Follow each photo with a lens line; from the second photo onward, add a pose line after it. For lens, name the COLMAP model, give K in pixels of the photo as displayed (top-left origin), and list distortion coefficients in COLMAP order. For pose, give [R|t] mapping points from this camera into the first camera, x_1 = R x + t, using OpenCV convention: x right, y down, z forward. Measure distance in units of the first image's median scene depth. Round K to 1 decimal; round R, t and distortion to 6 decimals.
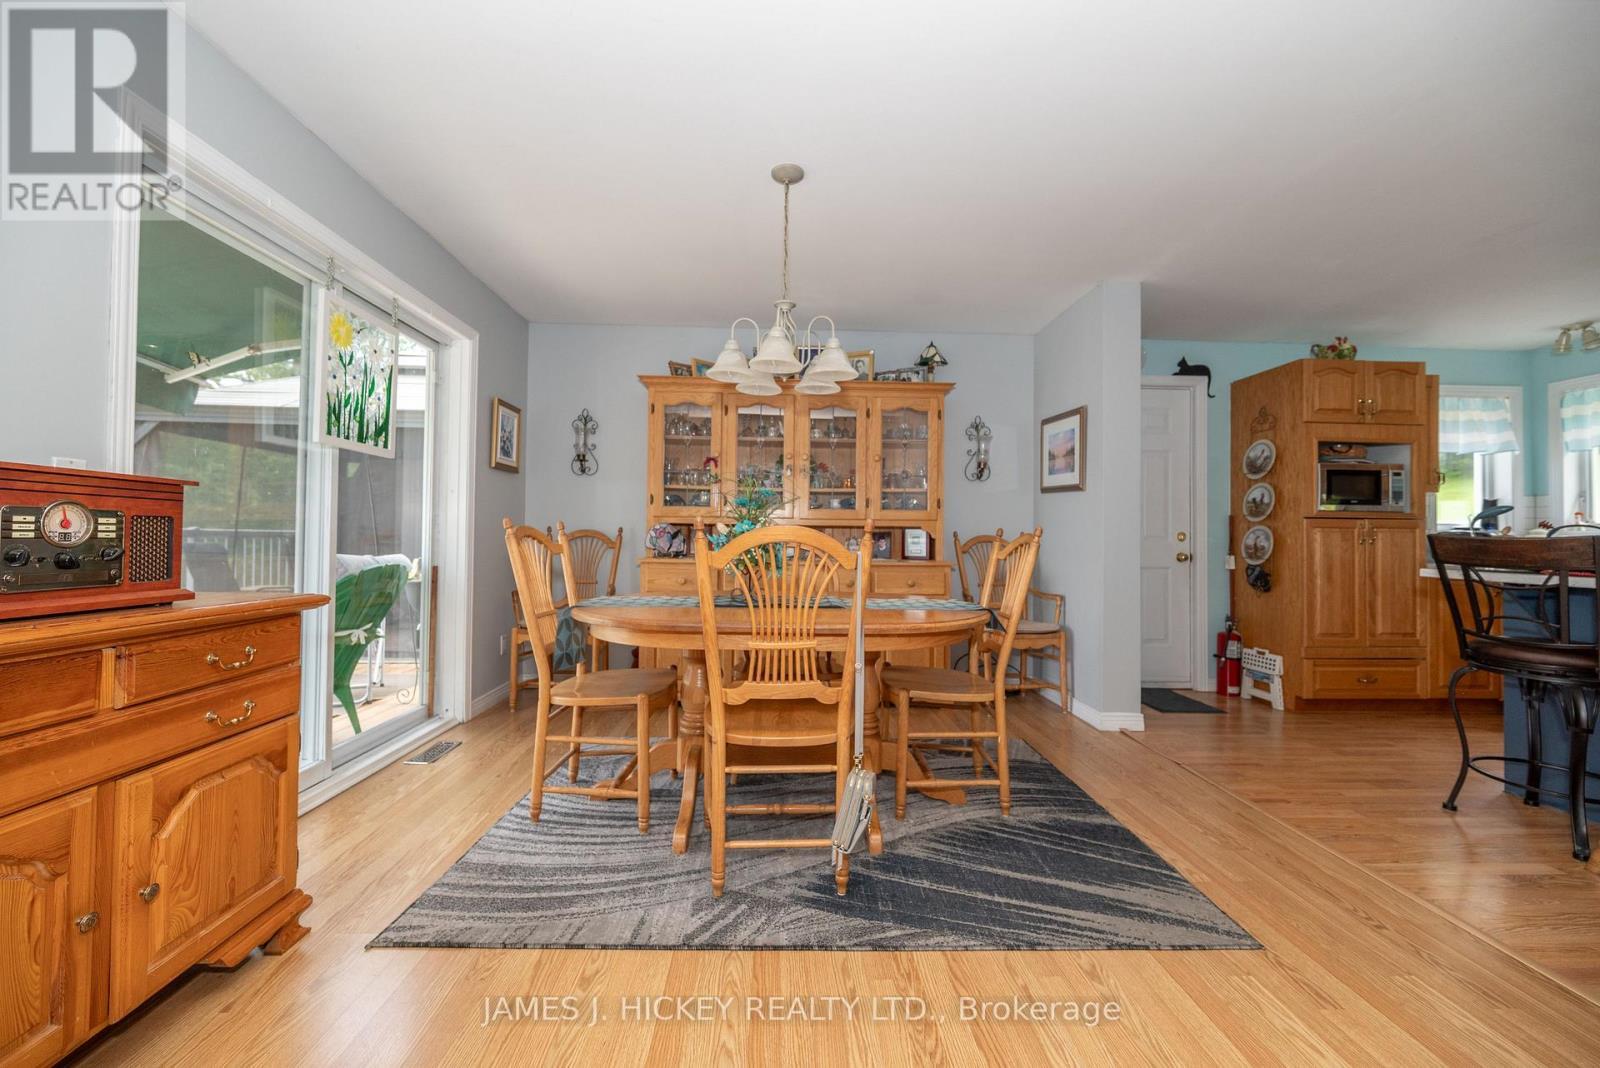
lens RADIAL K [[634.6, 0, 804.2], [0, 634.6, 531.8], [0, 0, 1]] dist [-0.001176, 0.000102]
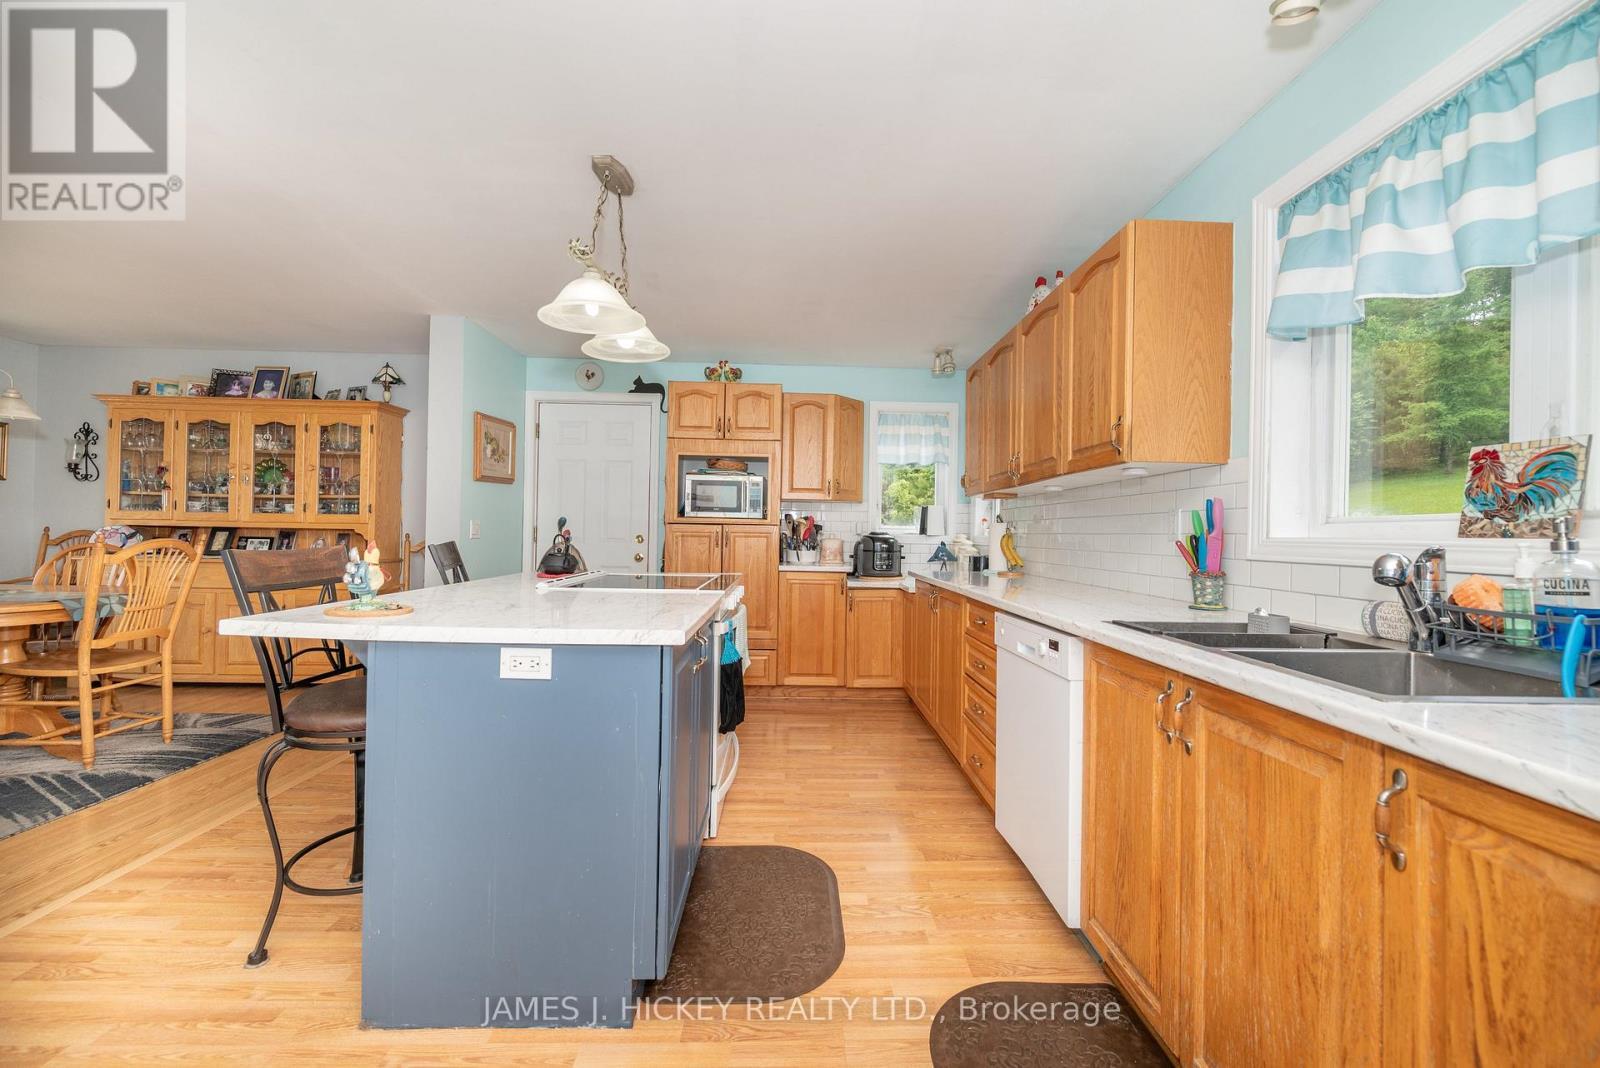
lens RADIAL K [[634.6, 0, 800.3], [0, 634.6, 532.5], [0, 0, 1]] dist [-0.001176, 0.000102]
pose [[0.999948, 0.004380, -0.009160, 0.920155], [-0.004360, 0.999988, 0.002235, -0.007461], [0.009169, -0.002195, 0.999956, -0.104551]]
